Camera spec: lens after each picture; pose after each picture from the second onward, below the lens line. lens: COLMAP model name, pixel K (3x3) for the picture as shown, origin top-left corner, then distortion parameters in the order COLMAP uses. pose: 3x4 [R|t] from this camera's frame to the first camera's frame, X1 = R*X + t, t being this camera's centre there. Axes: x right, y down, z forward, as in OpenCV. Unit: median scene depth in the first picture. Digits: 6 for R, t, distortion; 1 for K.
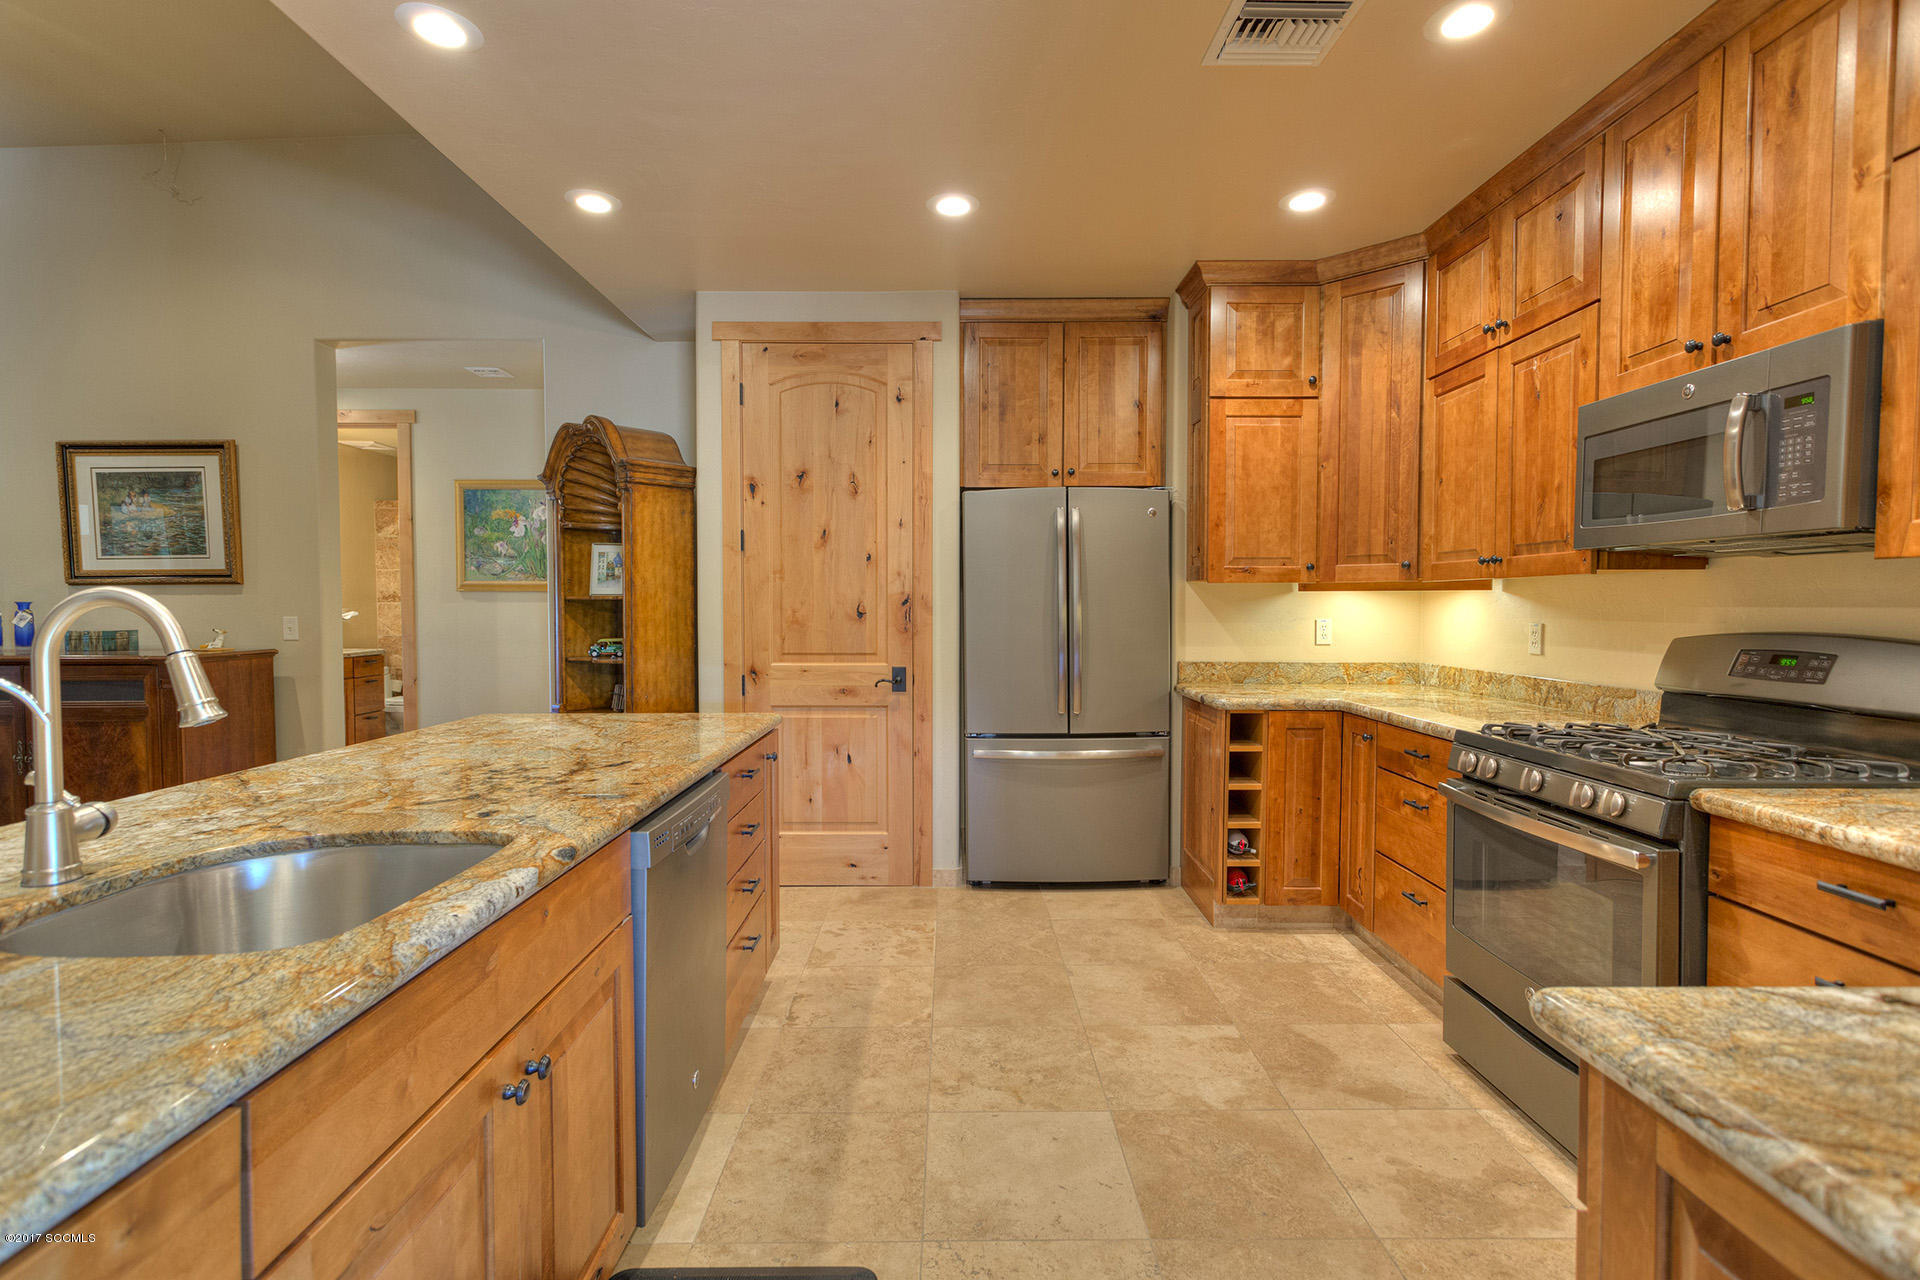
lens RADIAL K [[889.5, 0, 959.9], [0, 889.5, 637.7], [0, 0, 1]] dist [-0.001334, 0.000583]
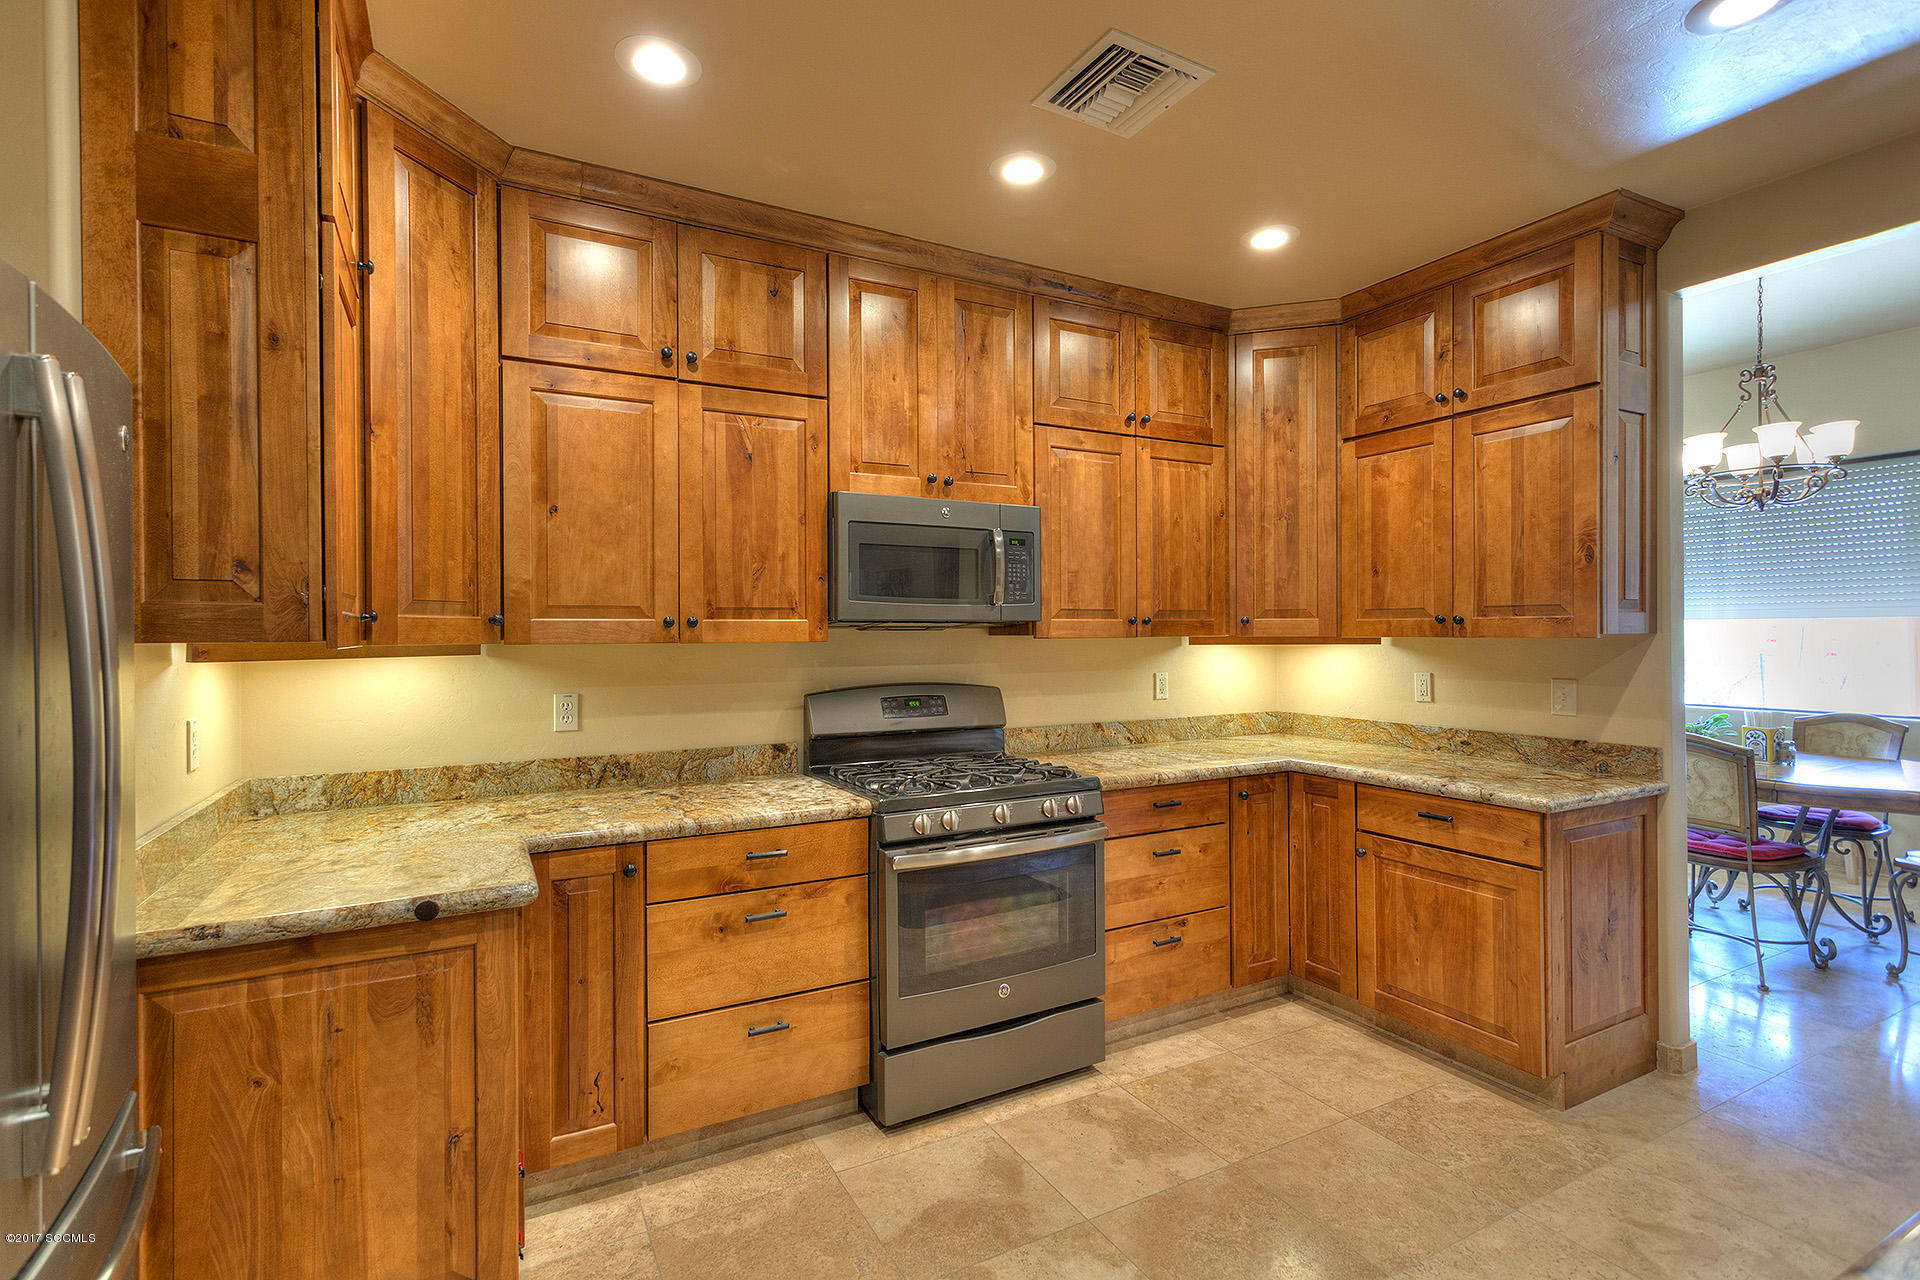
lens RADIAL K [[889.5, 0, 956.6], [0, 889.5, 637.3], [0, 0, 1]] dist [-0.001334, 0.000583]
pose [[-0.464737, 0.001852, 0.885447, -0.212855], [0.042910, 0.998870, 0.020433, -0.056410], [-0.884408, 0.047490, -0.464291, 0.839859]]
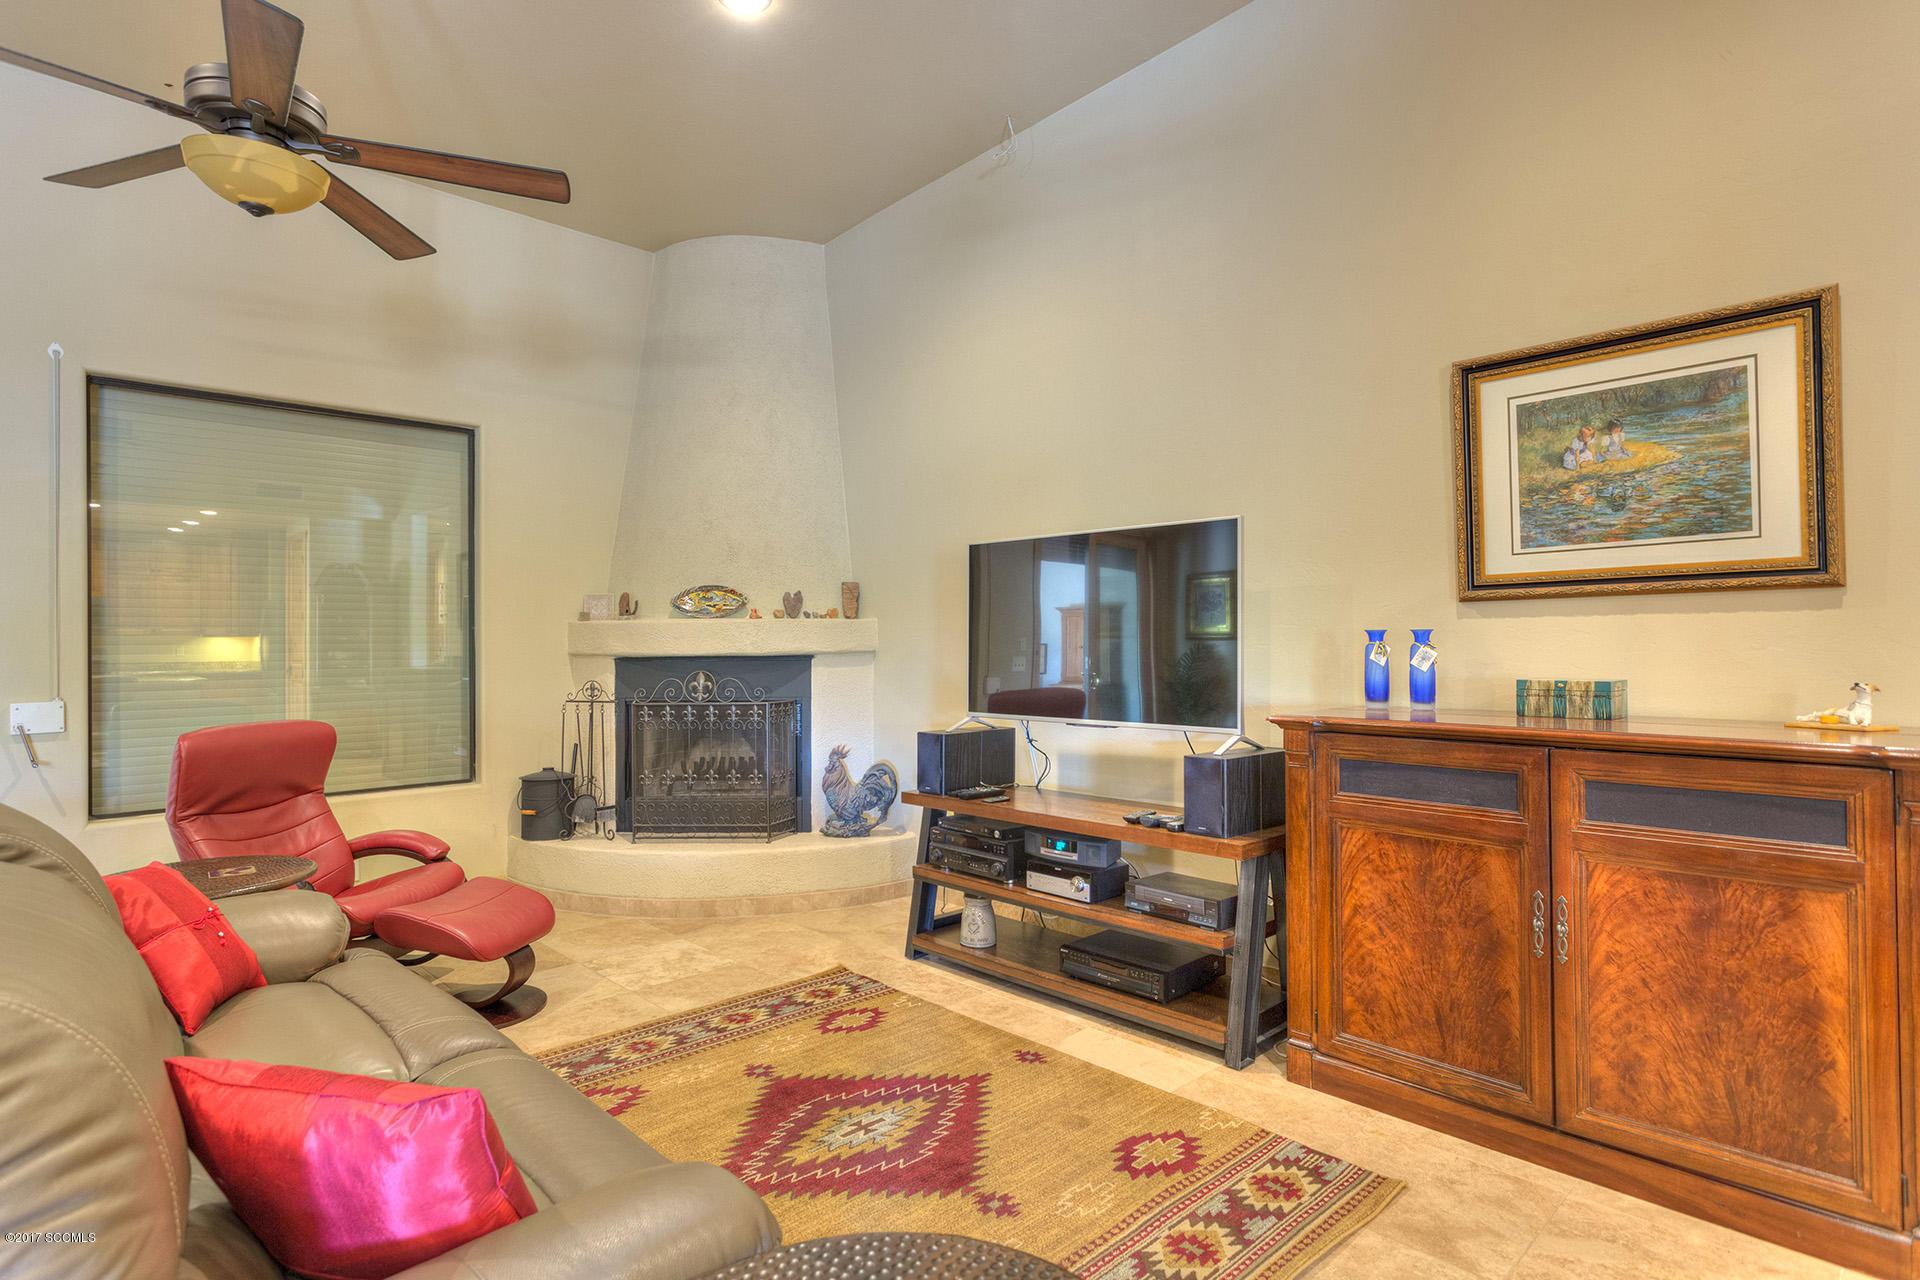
lens RADIAL K [[990.7, 0, 955.0], [0, 990.7, 632.2], [0, 0, 1]] dist [-0.002300, 0.001923]
pose [[0.686134, -0.012518, -0.727367, -0.865551], [-0.022080, 0.999033, -0.038021, -0.006660], [0.727140, 0.042148, 0.685194, 0.343043]]
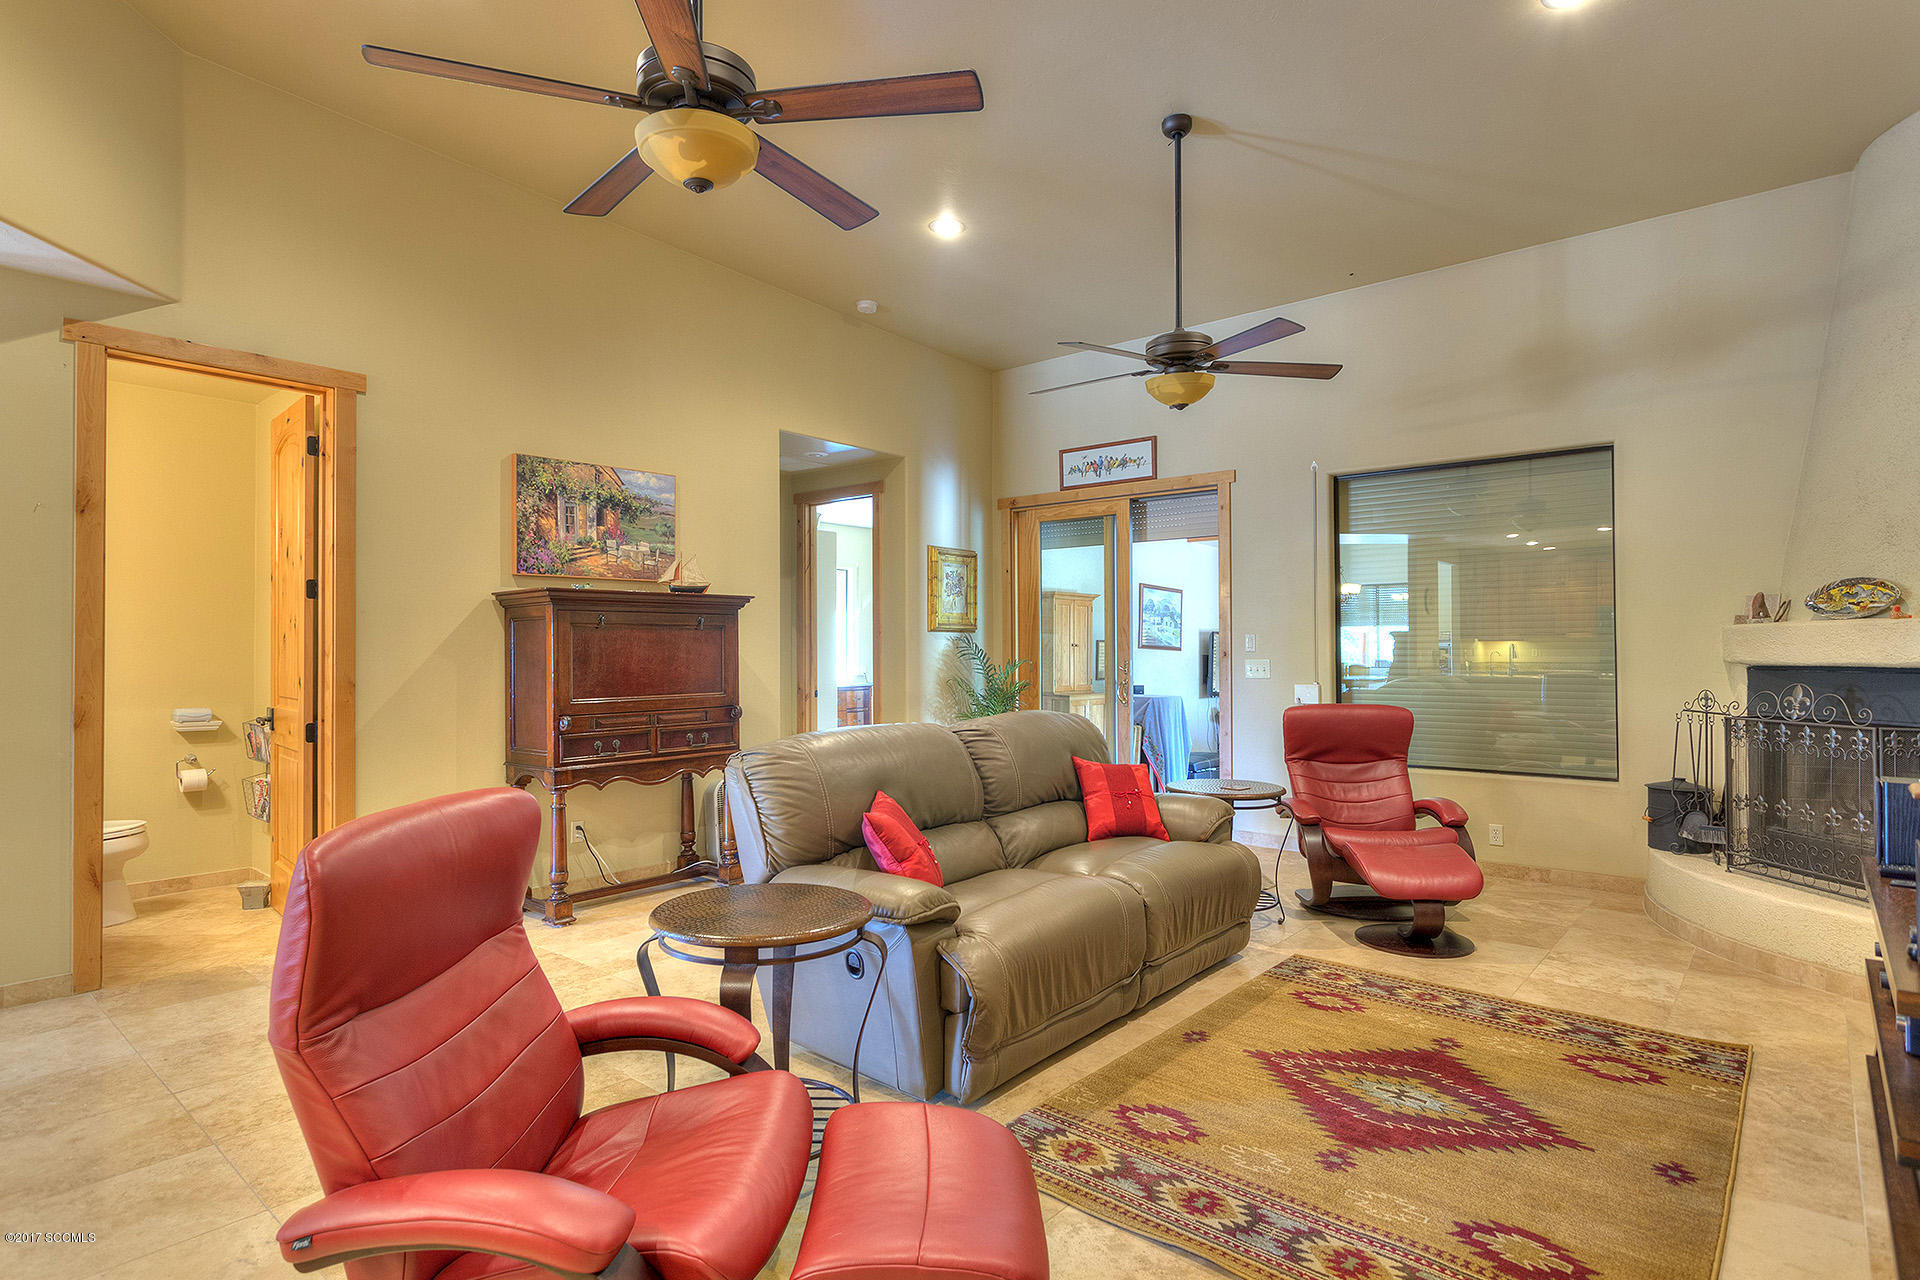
lens RADIAL K [[990.7, 0, 957.9], [0, 990.7, 641.0], [0, 0, 1]] dist [-0.002300, 0.001923]
pose [[-0.661844, -0.005432, -0.749622, -0.641658], [-0.026886, 0.999502, 0.016495, -0.035342], [0.749160, 0.031072, -0.661660, 0.958442]]
